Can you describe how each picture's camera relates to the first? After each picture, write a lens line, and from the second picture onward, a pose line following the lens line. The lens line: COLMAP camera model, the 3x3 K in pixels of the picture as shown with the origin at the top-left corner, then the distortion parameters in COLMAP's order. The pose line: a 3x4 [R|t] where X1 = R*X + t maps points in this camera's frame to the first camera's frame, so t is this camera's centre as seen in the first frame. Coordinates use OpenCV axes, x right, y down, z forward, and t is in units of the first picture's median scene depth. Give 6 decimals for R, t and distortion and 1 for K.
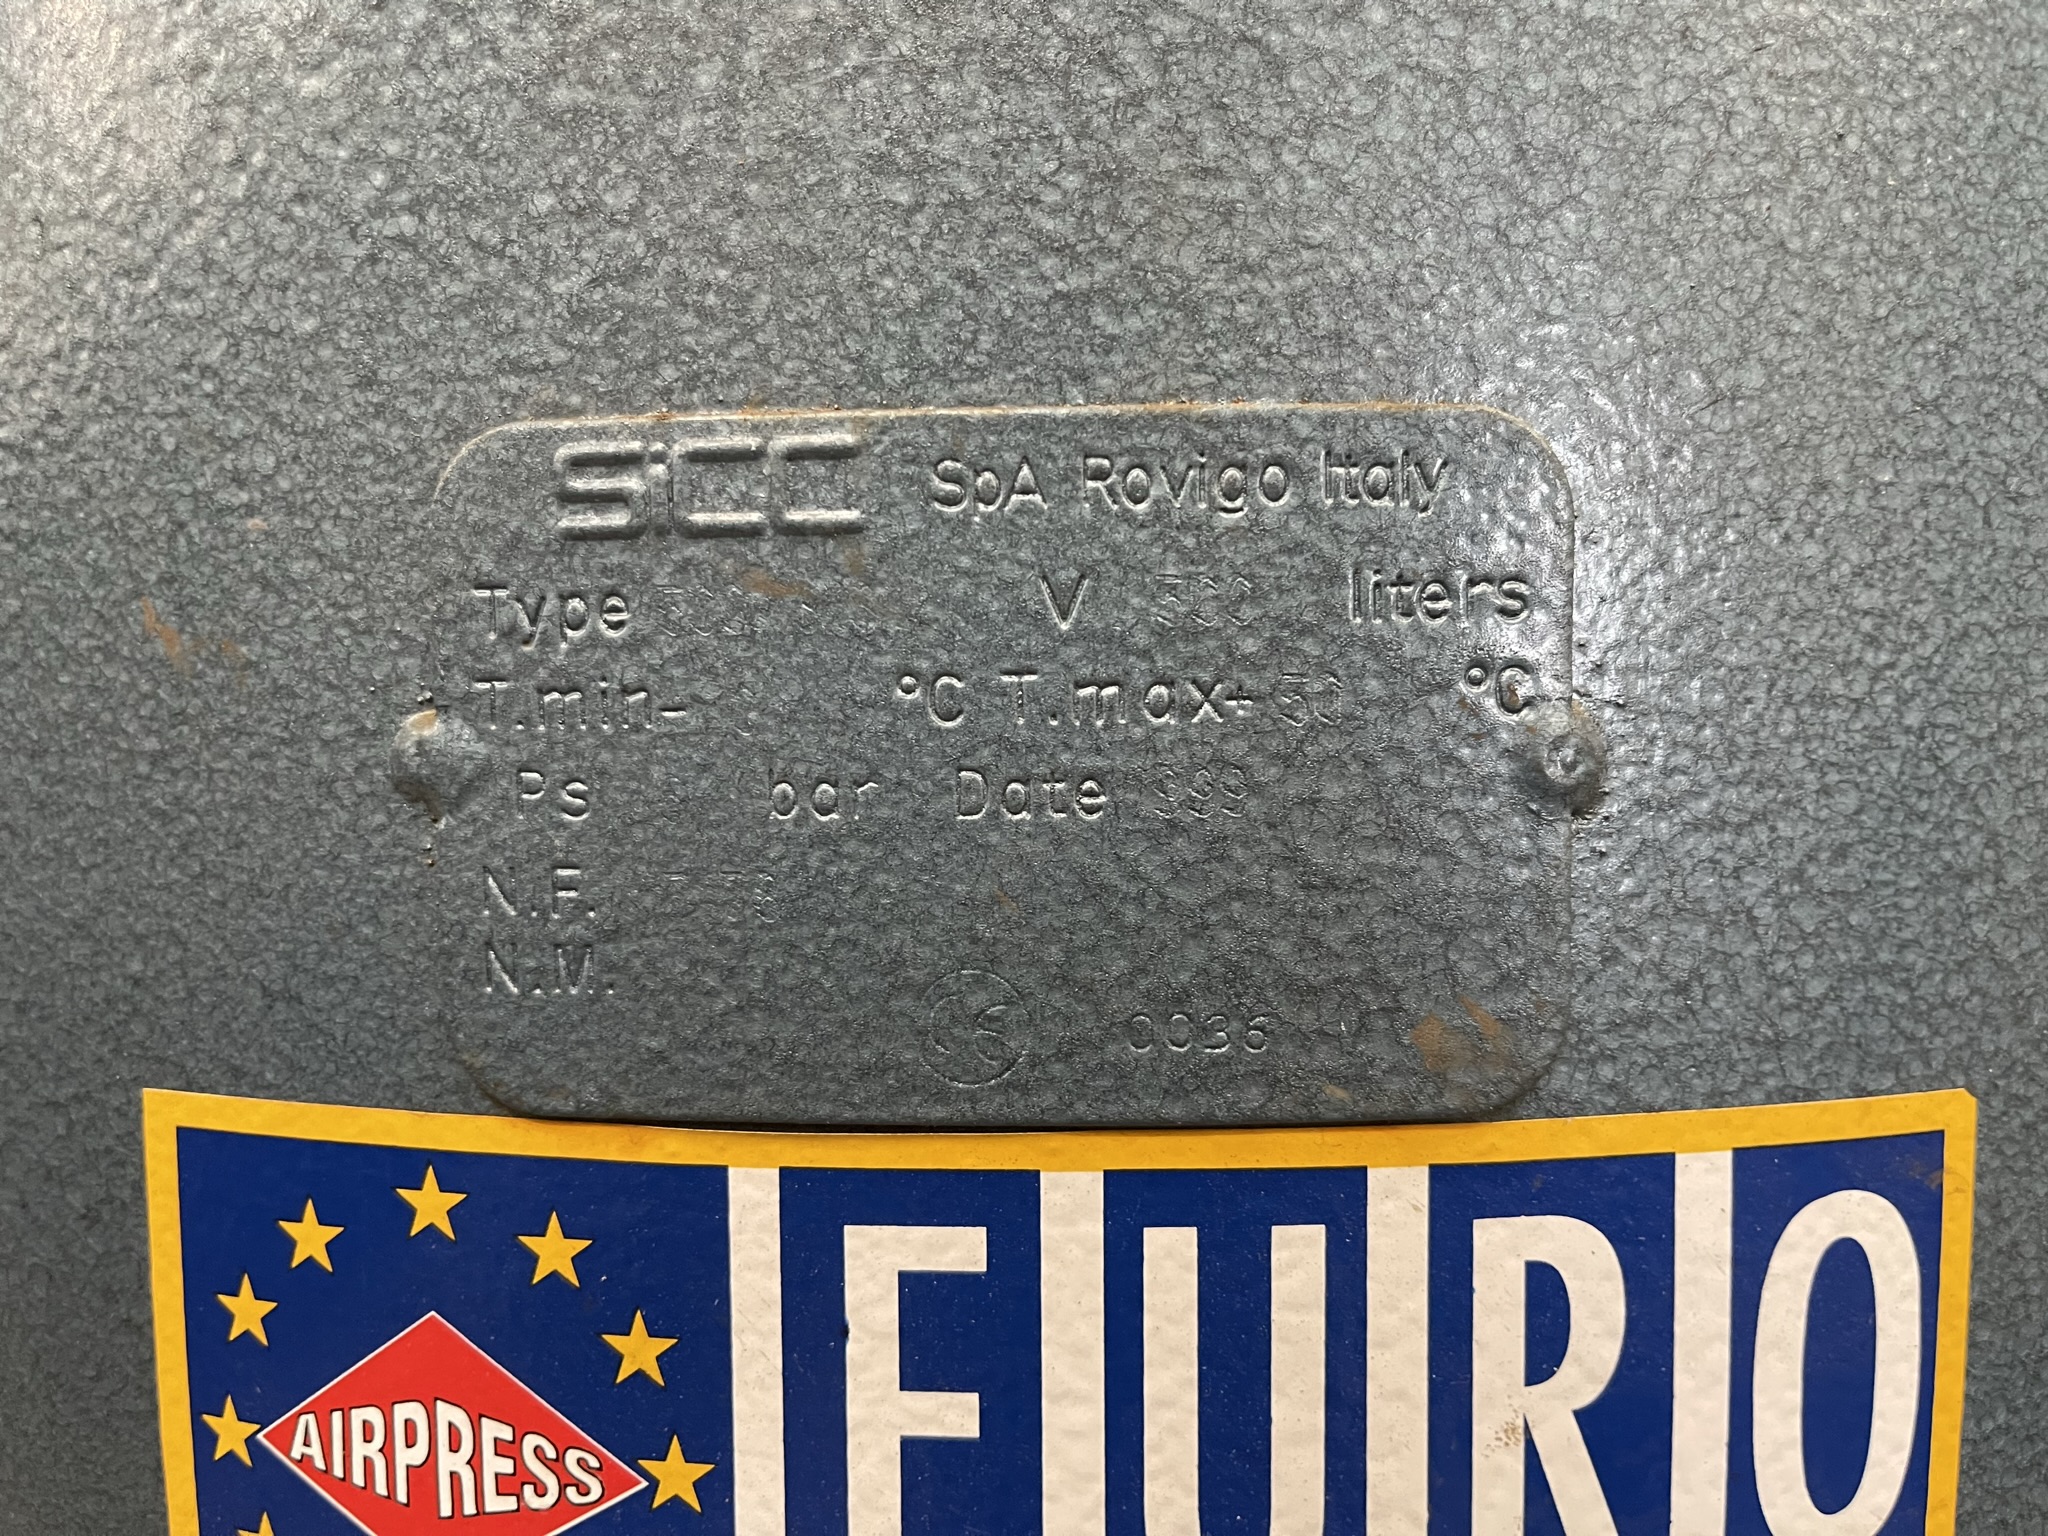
lens RADIAL K [[1616.6, 0, 1019.3], [0, 1616.6, 767.5], [0, 0, 1]] dist [-0.000264, -0.054868]
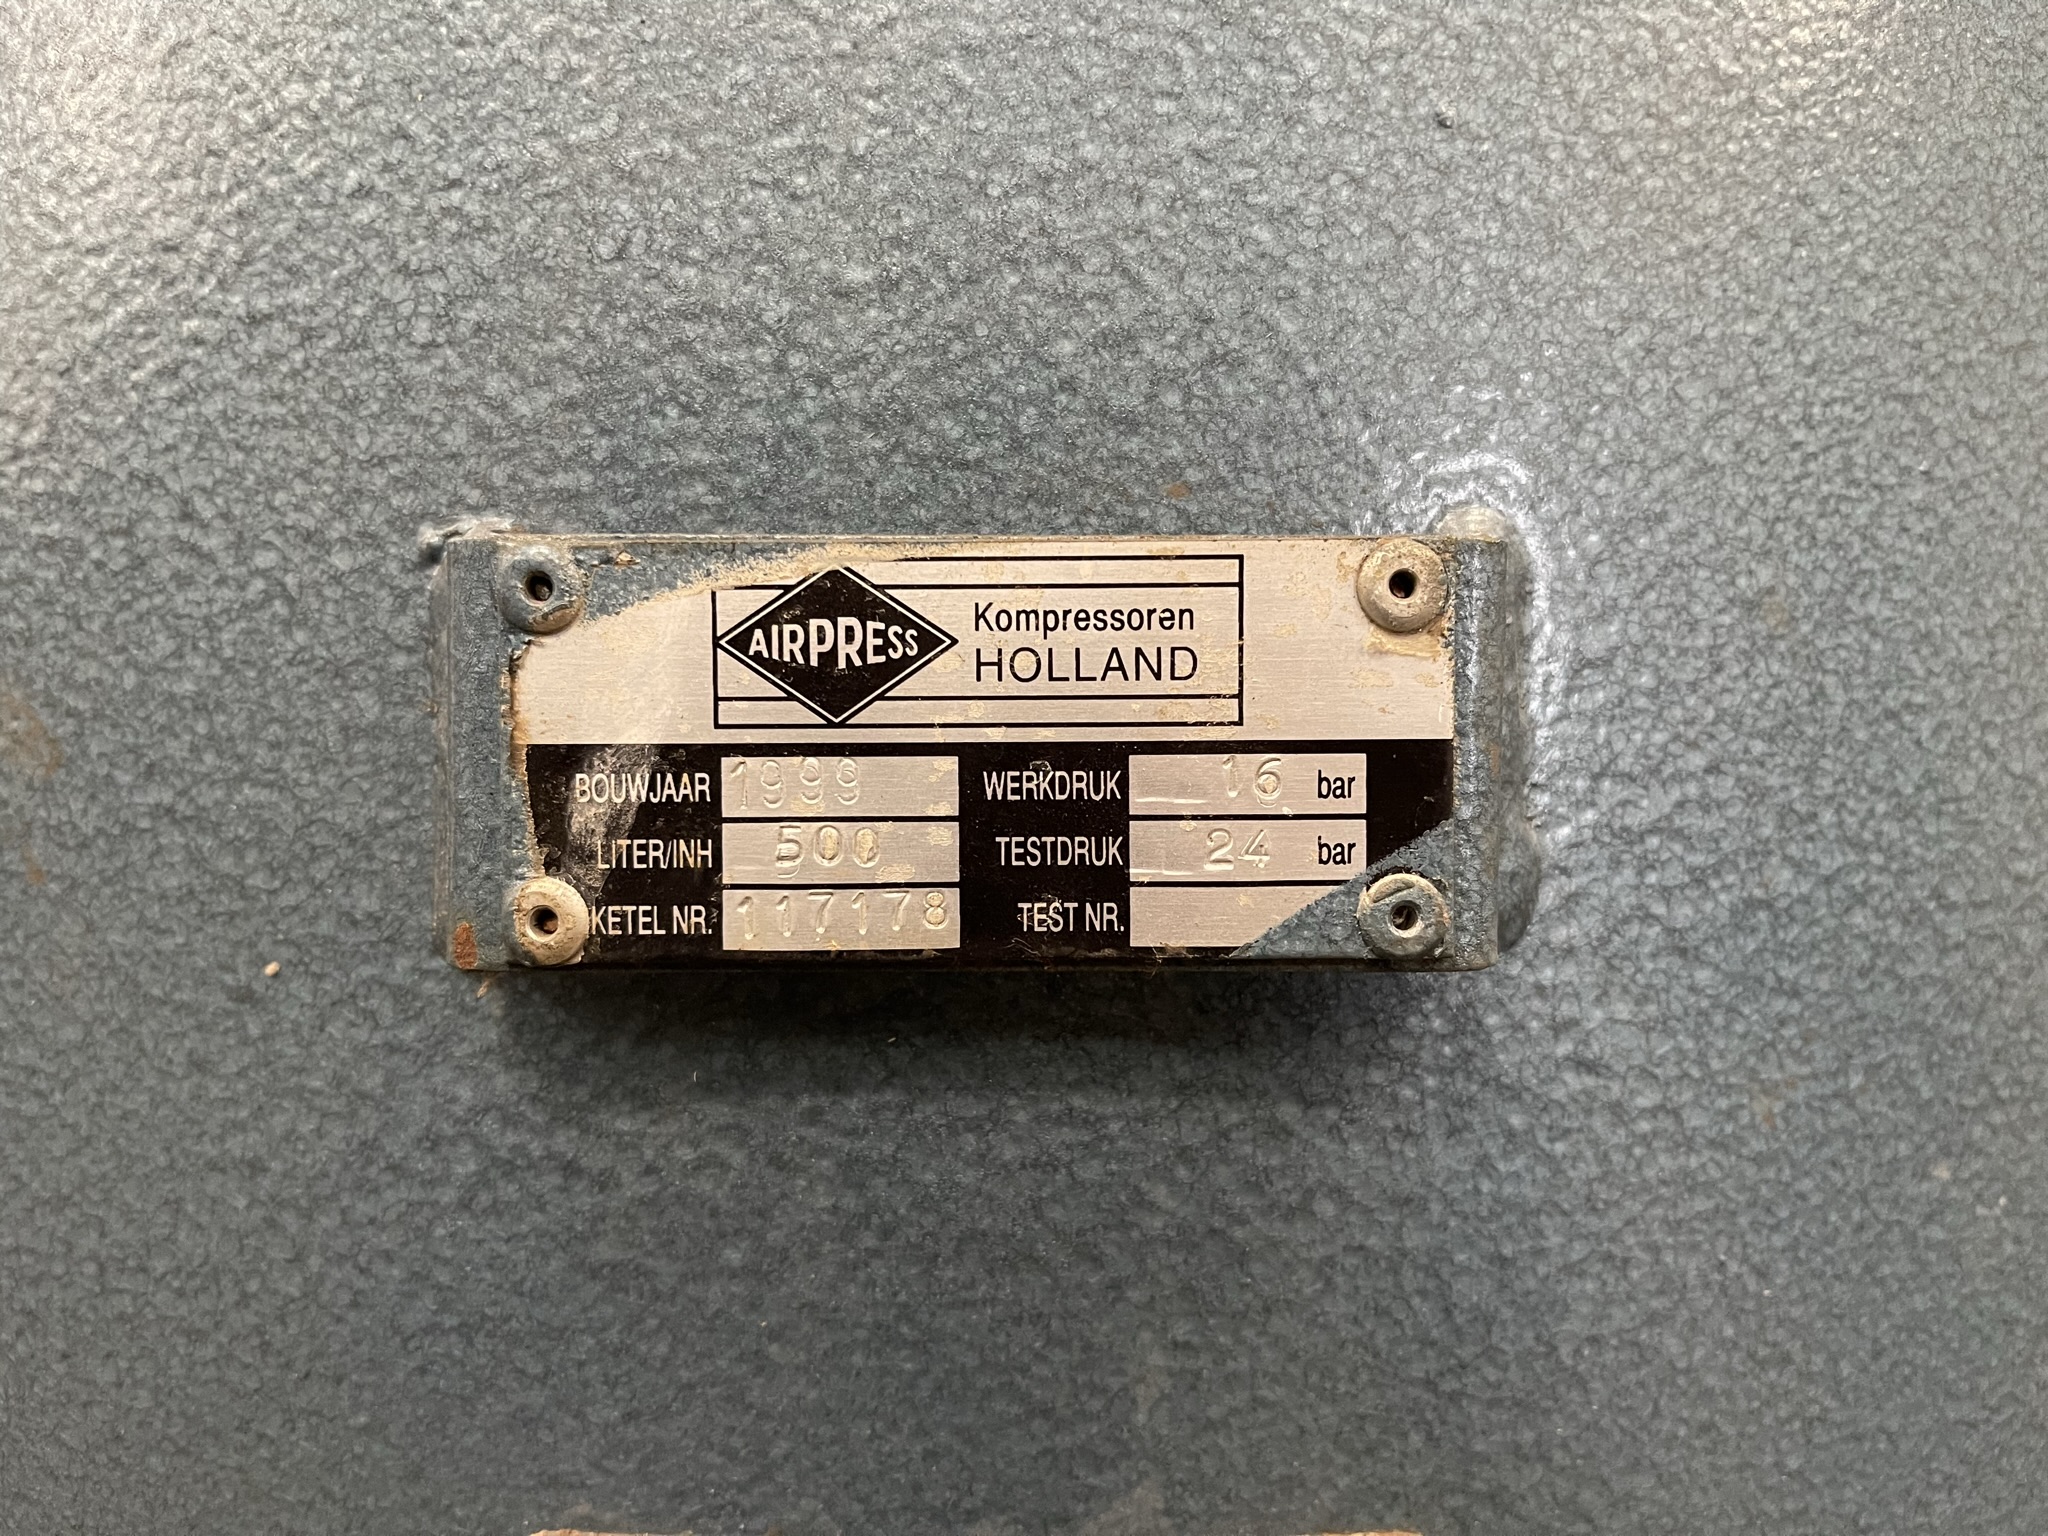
lens RADIAL K [[1616.6, 0, 1024.4], [0, 1616.6, 770.9], [0, 0, 1]] dist [-0.000264, -0.054868]
pose [[0.998469, 0.012496, 0.053888, -0.056342], [-0.010147, 0.998995, -0.043652, -0.706647], [-0.054380, 0.043038, 0.997592, -0.145513]]
